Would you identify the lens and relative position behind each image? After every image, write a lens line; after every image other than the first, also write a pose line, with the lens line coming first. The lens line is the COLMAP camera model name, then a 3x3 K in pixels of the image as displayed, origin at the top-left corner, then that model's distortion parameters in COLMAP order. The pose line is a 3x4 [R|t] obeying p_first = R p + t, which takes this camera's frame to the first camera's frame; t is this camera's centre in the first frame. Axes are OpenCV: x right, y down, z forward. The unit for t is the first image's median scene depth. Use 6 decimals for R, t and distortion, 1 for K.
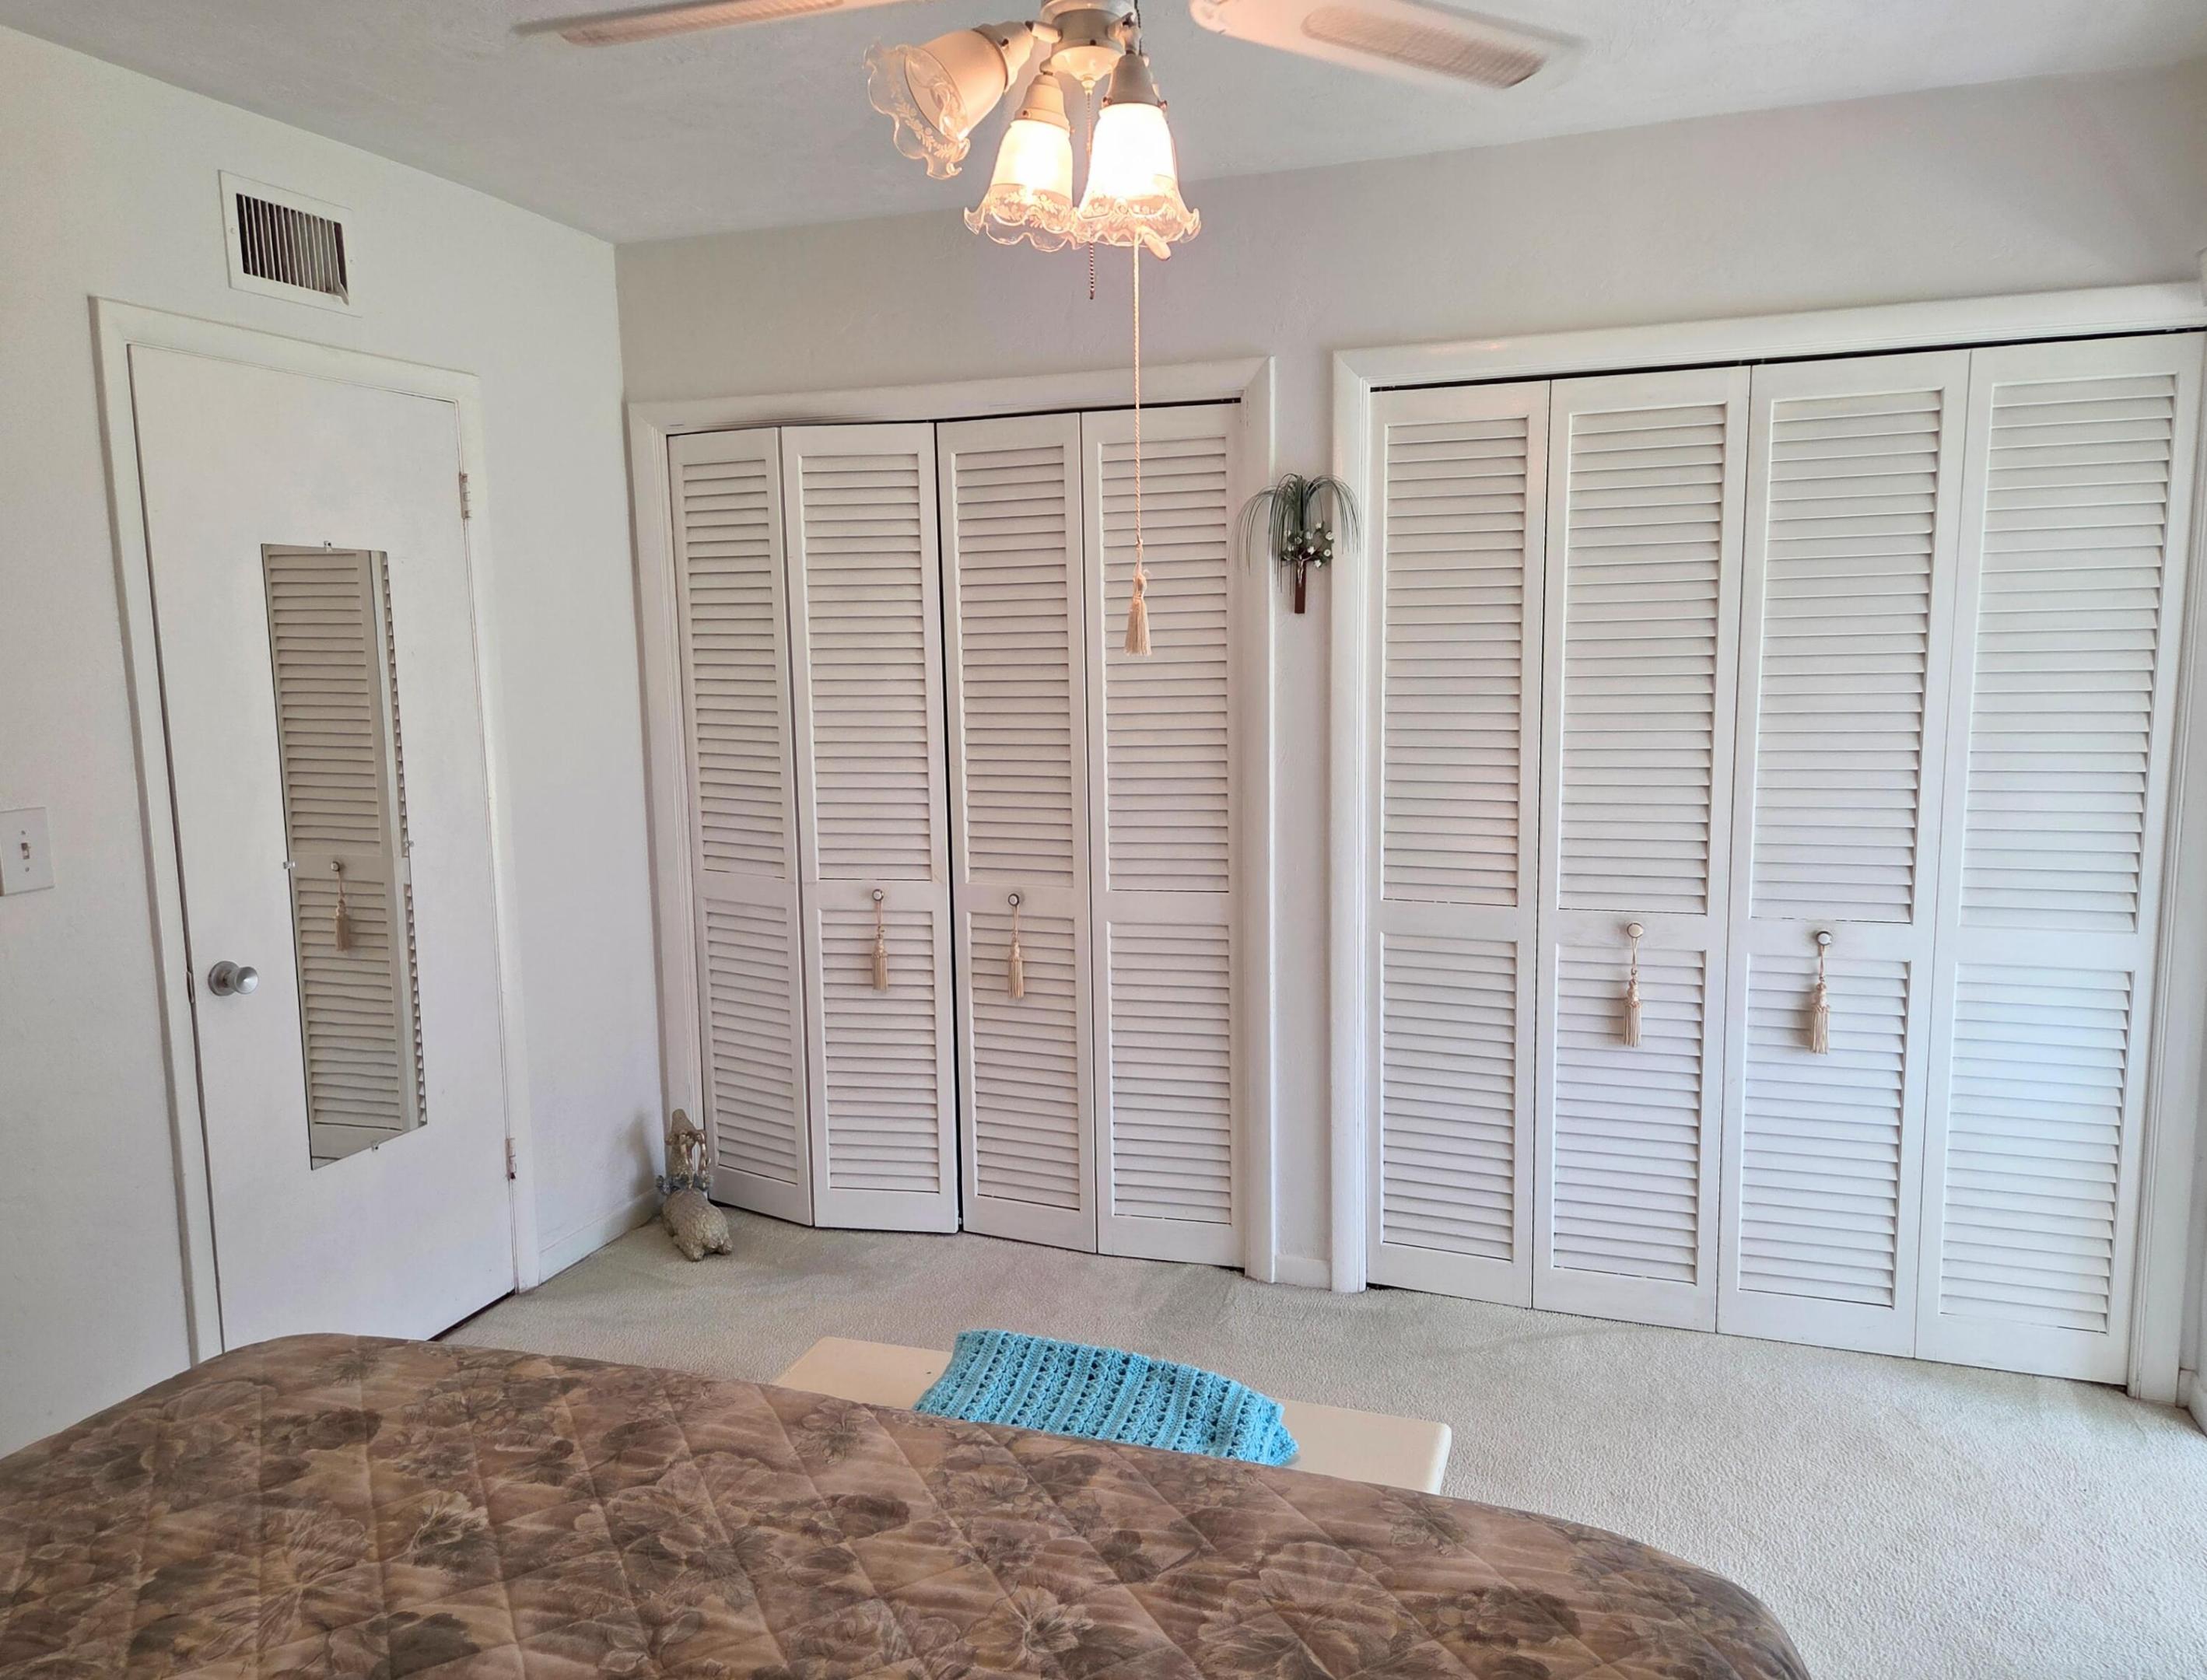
lens RADIAL K [[1565.2, 0, 1108.8], [0, 1565.2, 834.2], [0, 0, 1]] dist [0.083426, -0.061676]
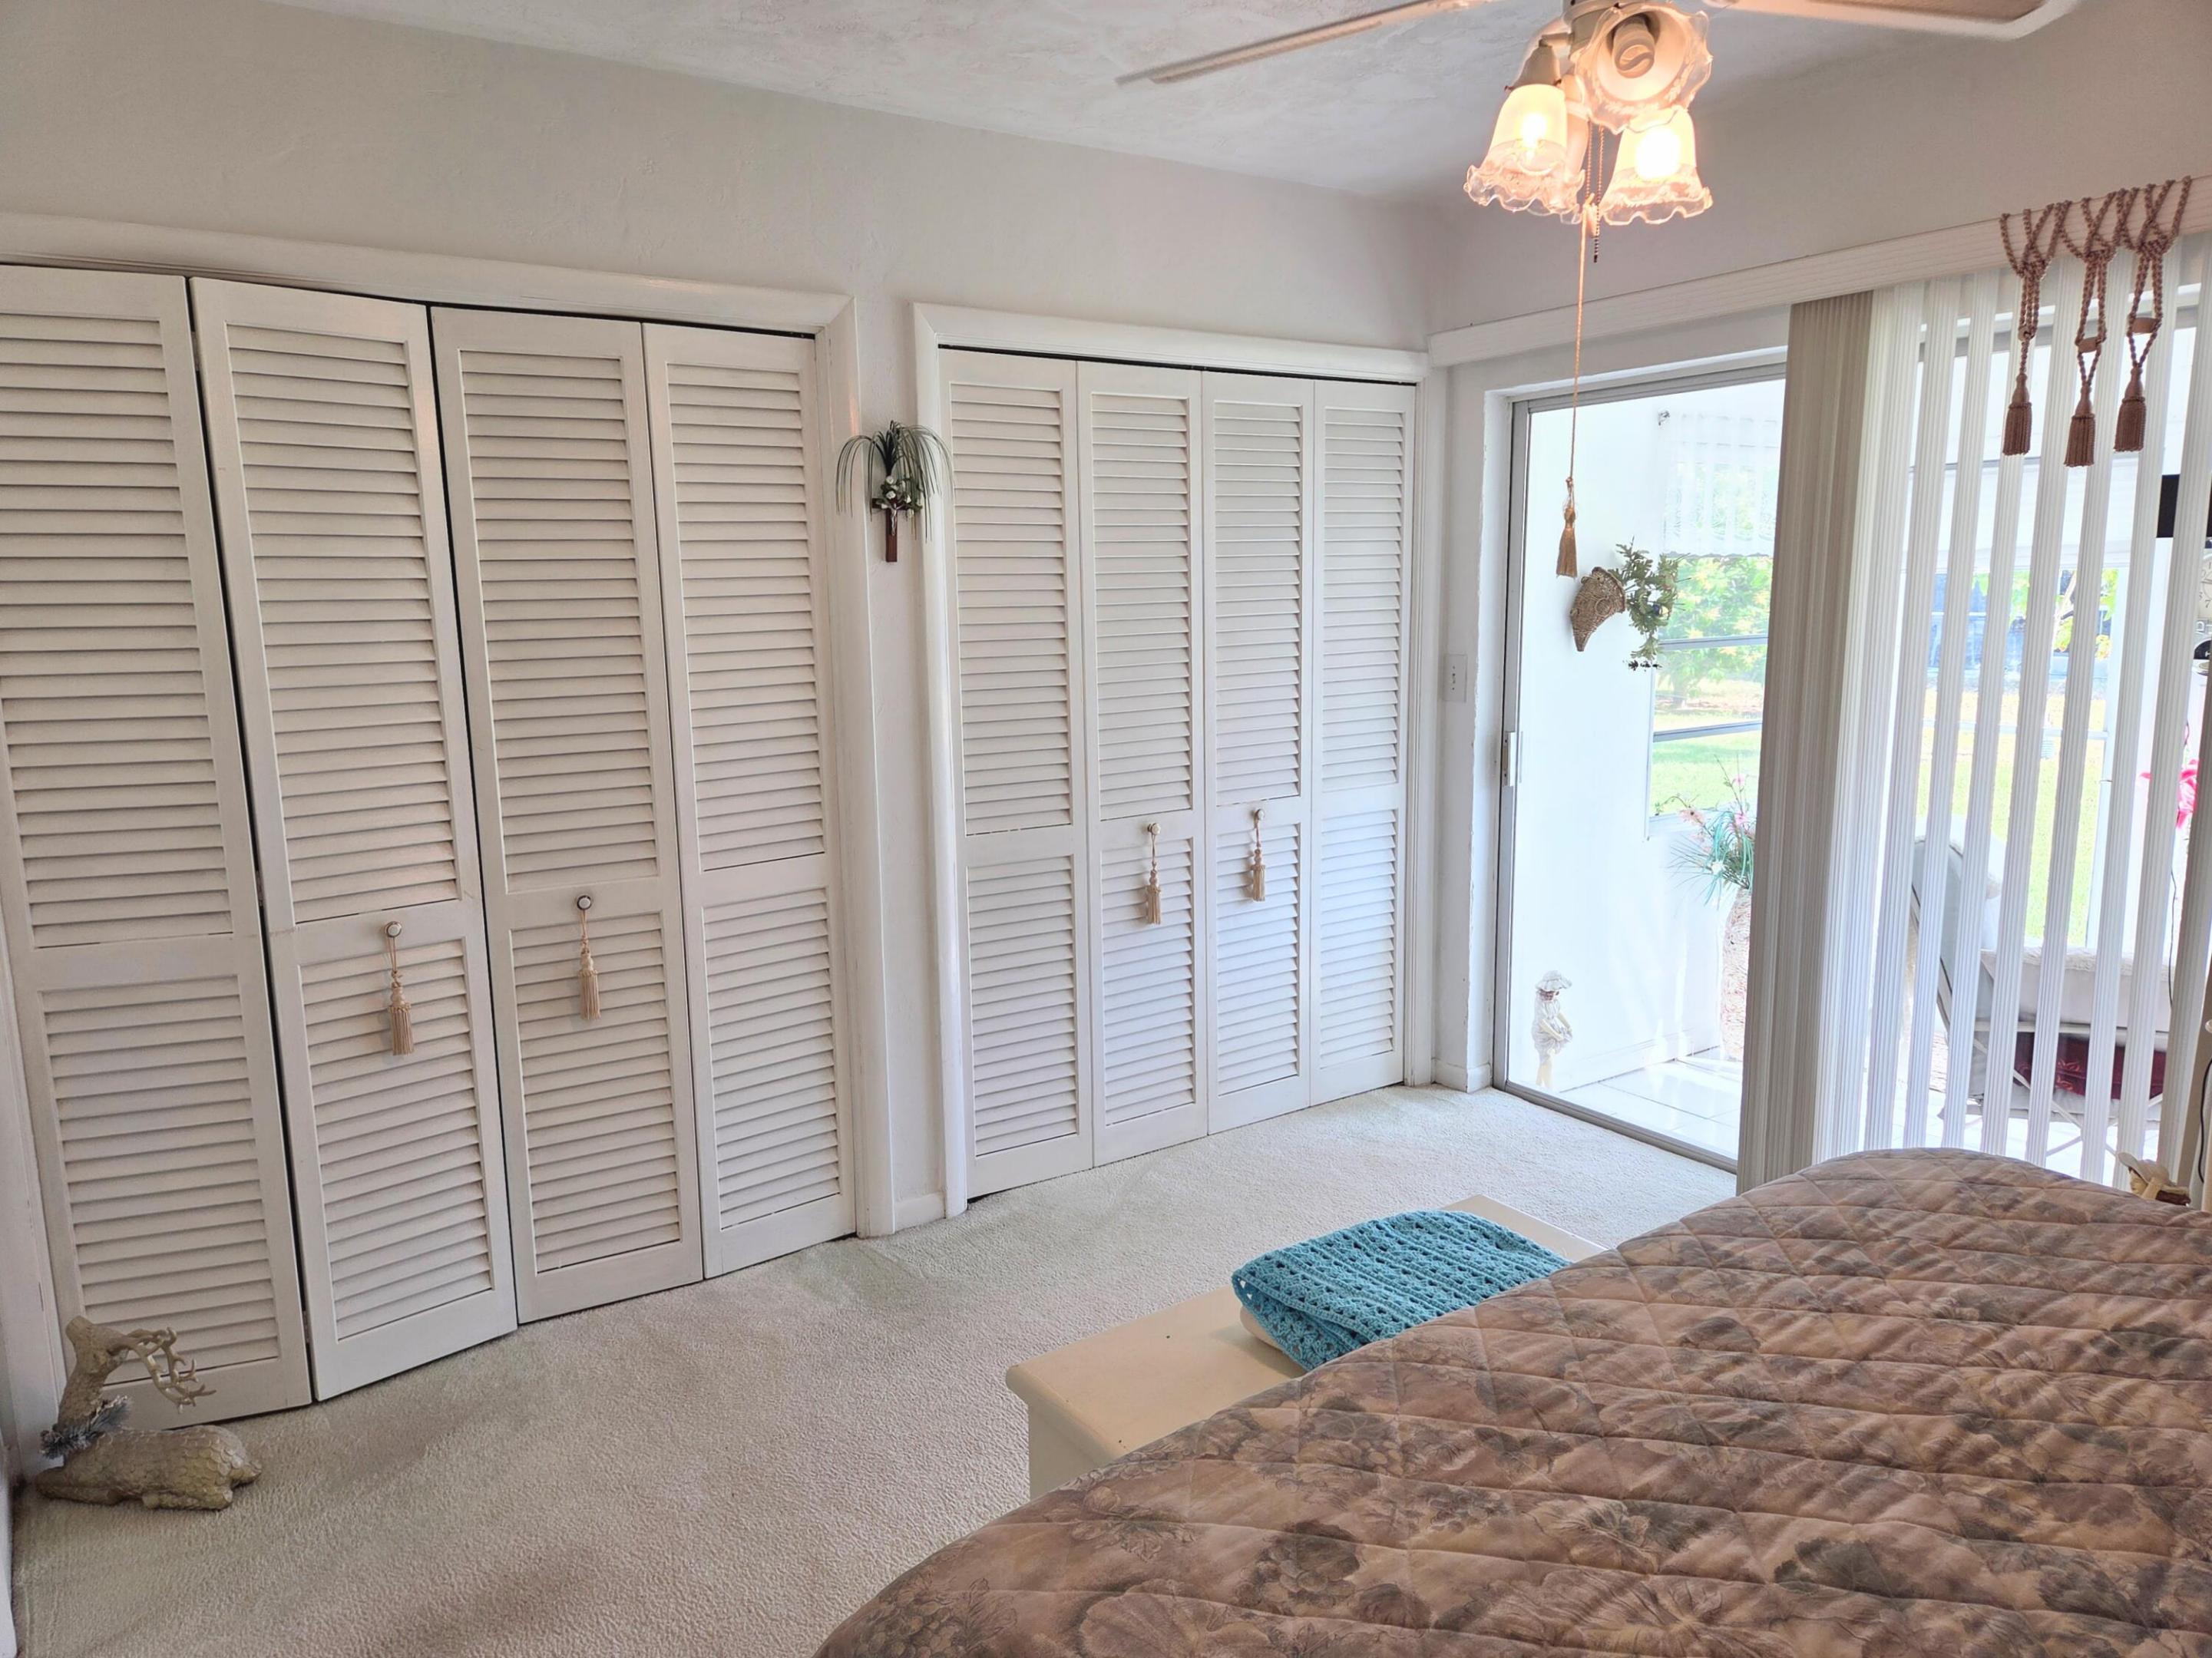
lens RADIAL K [[1490.0, 0, 1106.0], [0, 1490.0, 829.0], [0, 0, 1]] dist [0.067506, -0.049666]
pose [[0.593916, -0.125888, 0.794617, -0.584064], [0.113004, 0.990944, 0.072529, -0.026095], [-0.796551, 0.046719, 0.602763, 0.329239]]
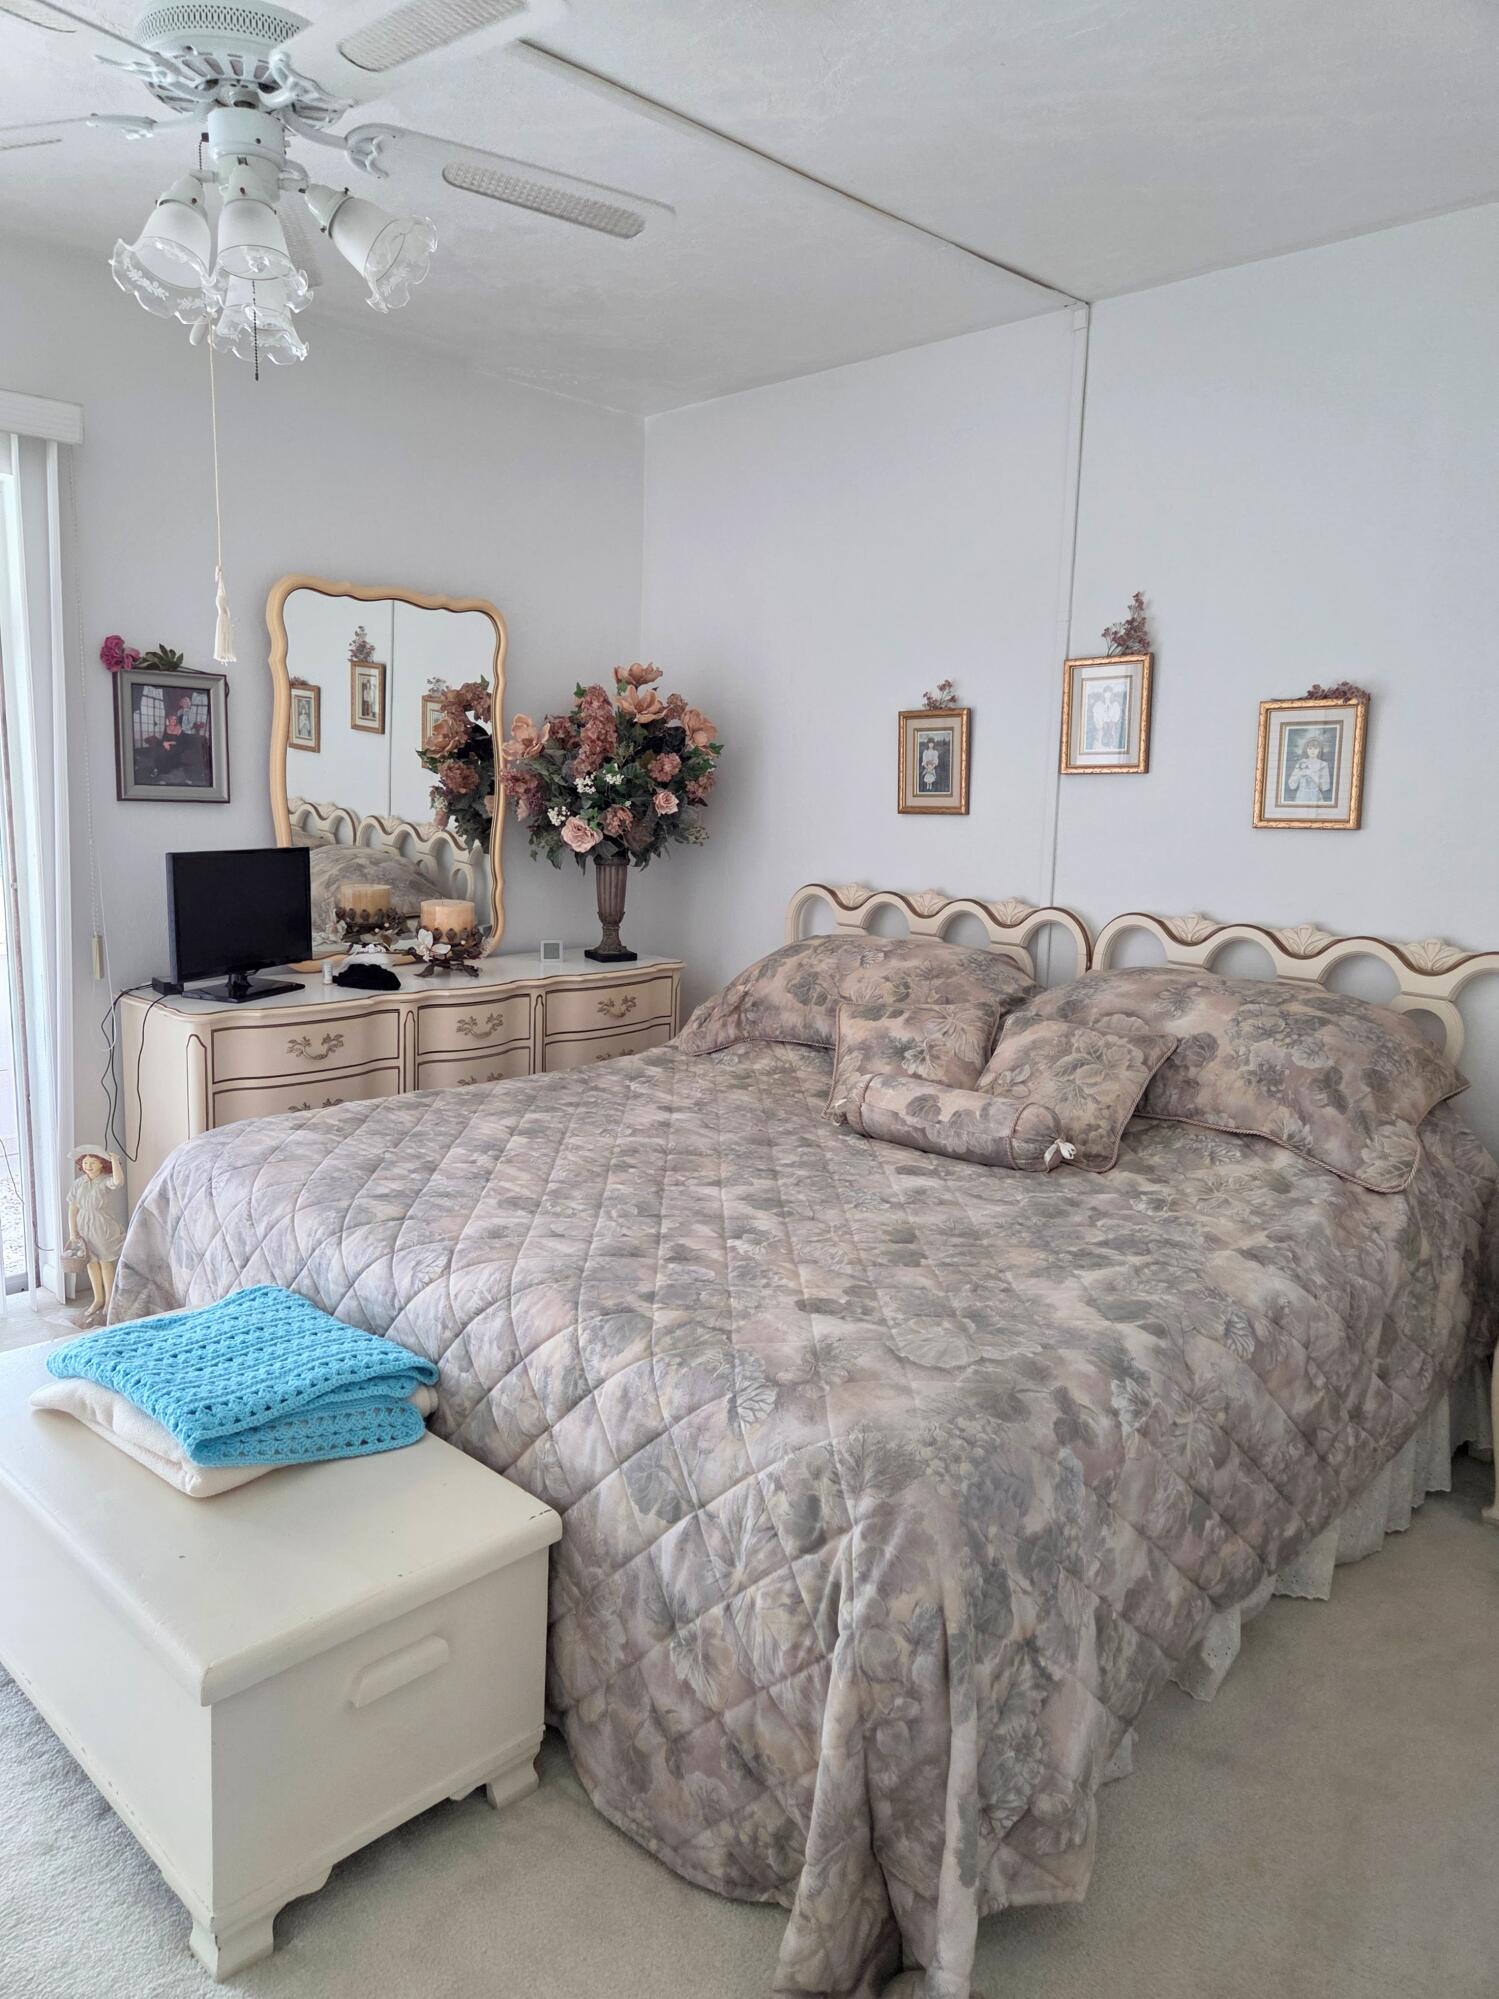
lens RADIAL K [[1346.7, 0, 749.5], [0, 1346.7, 999.5], [0, 0, 1]] dist [0.067506, -0.049666]
pose [[-0.906199, -0.075082, 0.416133, -0.446754], [0.042662, 0.962854, 0.266630, -0.066299], [-0.420695, 0.259373, -0.869334, 0.988816]]
